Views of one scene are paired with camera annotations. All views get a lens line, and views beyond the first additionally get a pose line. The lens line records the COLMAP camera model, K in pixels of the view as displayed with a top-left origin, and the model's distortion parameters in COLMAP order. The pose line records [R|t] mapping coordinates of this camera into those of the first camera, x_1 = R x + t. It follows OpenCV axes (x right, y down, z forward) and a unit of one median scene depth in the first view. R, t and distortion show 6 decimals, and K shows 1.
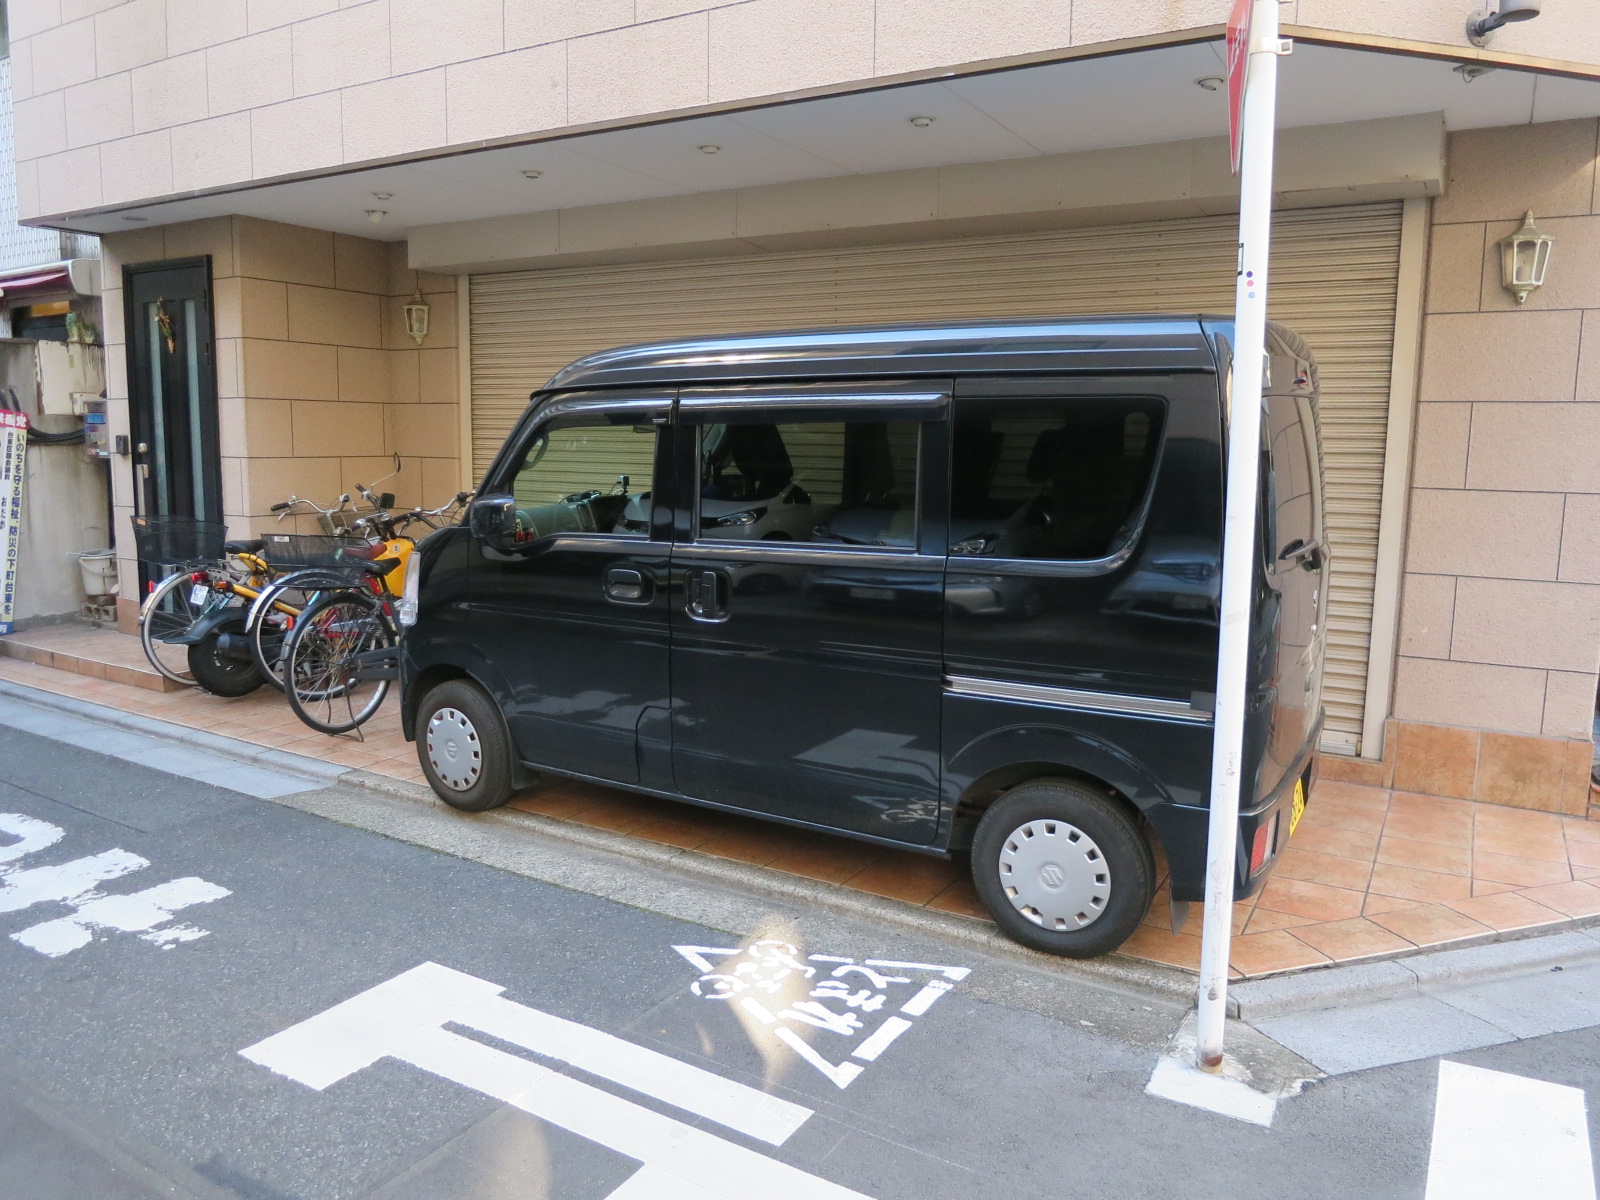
lens RADIAL K [[1181.0, 0, 798.7], [0, 1181.0, 596.8], [0, 0, 1]] dist [-0.041513, -0.002947]
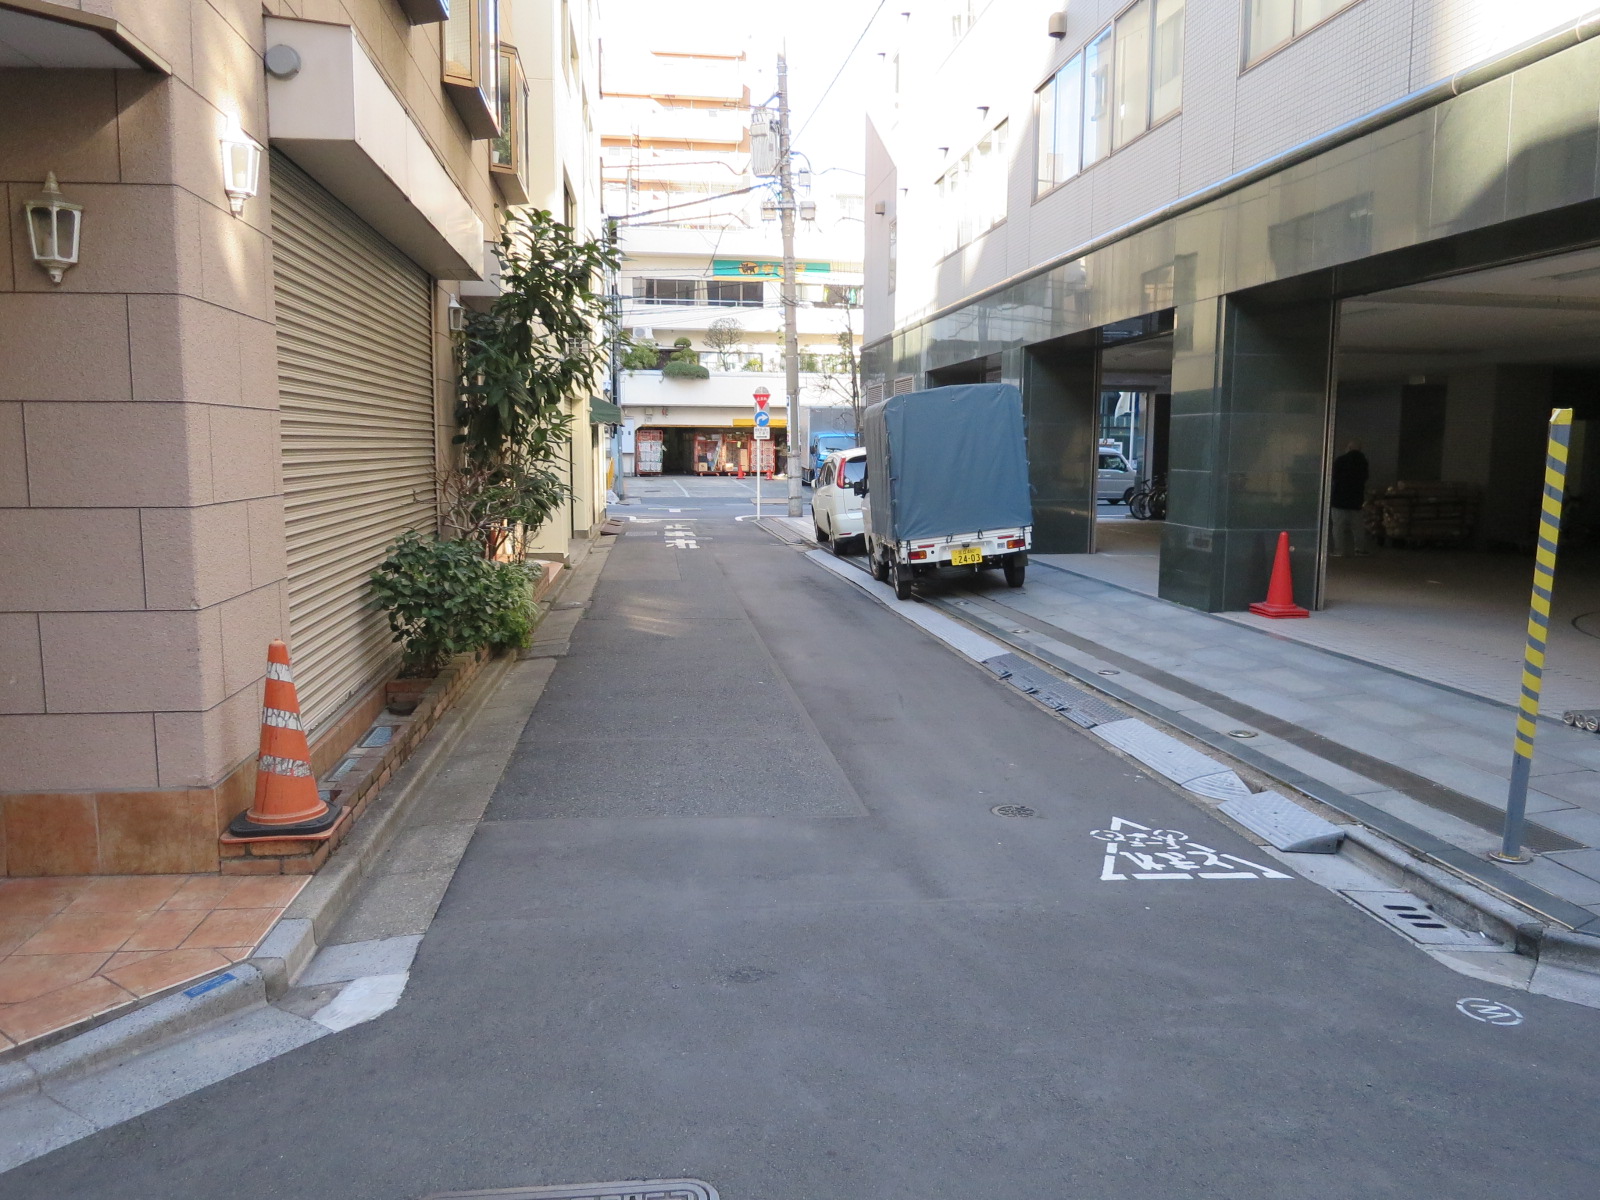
lens RADIAL K [[1181.0, 0, 797.7], [0, 1181.0, 600.3], [0, 0, 1]] dist [-0.041513, -0.002947]
pose [[0.780204, -0.084984, 0.619725, 0.481357], [0.084370, 0.995972, 0.030362, -0.006041], [-0.619809, 0.028597, 0.784232, 0.020787]]
